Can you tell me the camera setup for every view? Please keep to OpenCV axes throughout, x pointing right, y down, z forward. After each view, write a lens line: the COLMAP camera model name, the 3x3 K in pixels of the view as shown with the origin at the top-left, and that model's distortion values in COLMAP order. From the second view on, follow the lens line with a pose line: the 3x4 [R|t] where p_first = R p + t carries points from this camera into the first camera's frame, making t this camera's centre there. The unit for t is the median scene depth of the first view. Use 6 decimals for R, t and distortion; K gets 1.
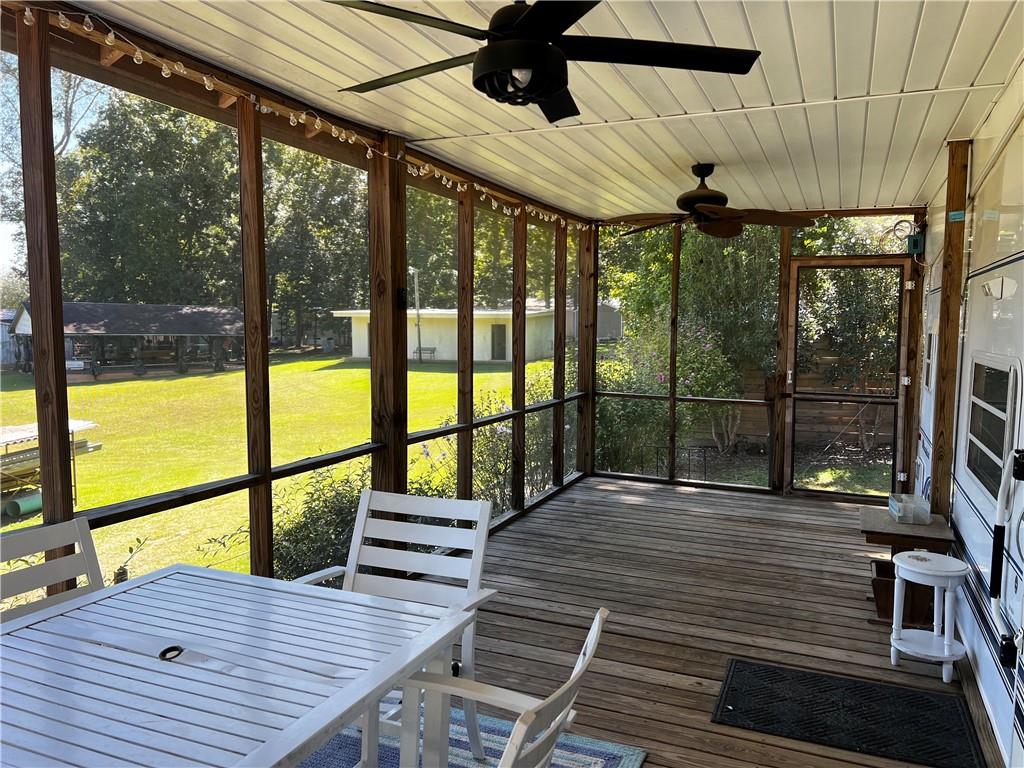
lens RADIAL K [[768.0, 0, 511.4], [0, 768.0, 388.9], [0, 0, 1]] dist [0.040523, -0.044788]
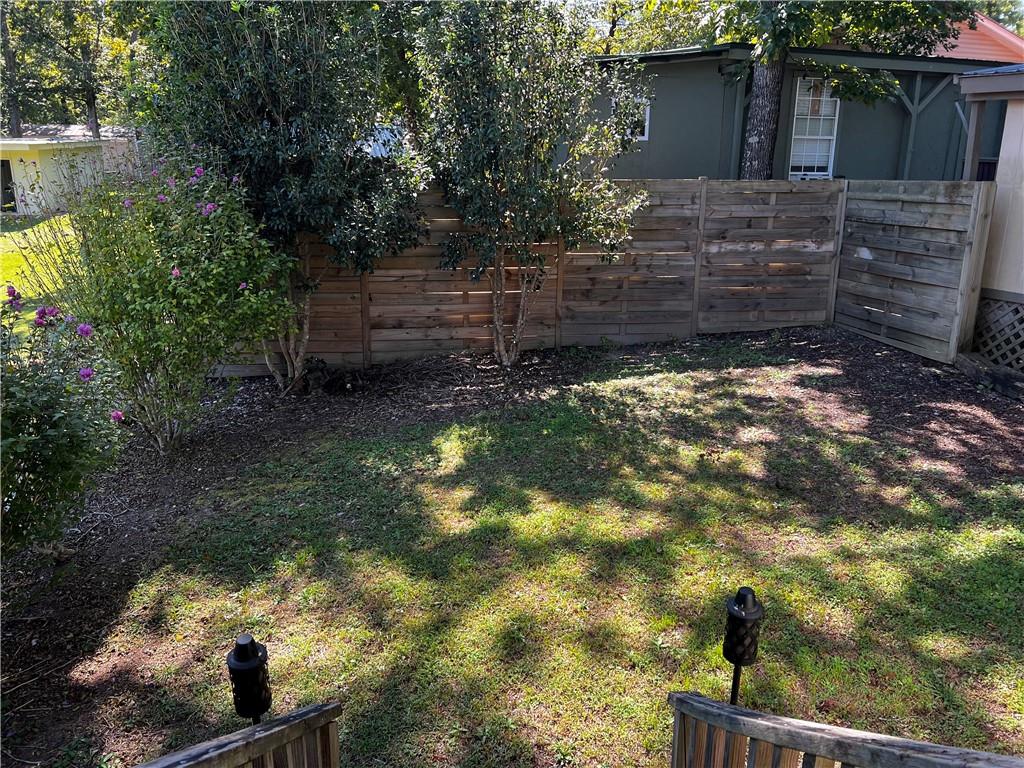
lens RADIAL K [[768.0, 0, 514.3], [0, 768.0, 383.1], [0, 0, 1]] dist [0.040523, -0.044788]
pose [[0.887199, -0.122001, 0.444965, 0.184488], [0.033512, 0.978899, 0.201577, -0.037094], [-0.460168, -0.163927, 0.872567, 0.449861]]
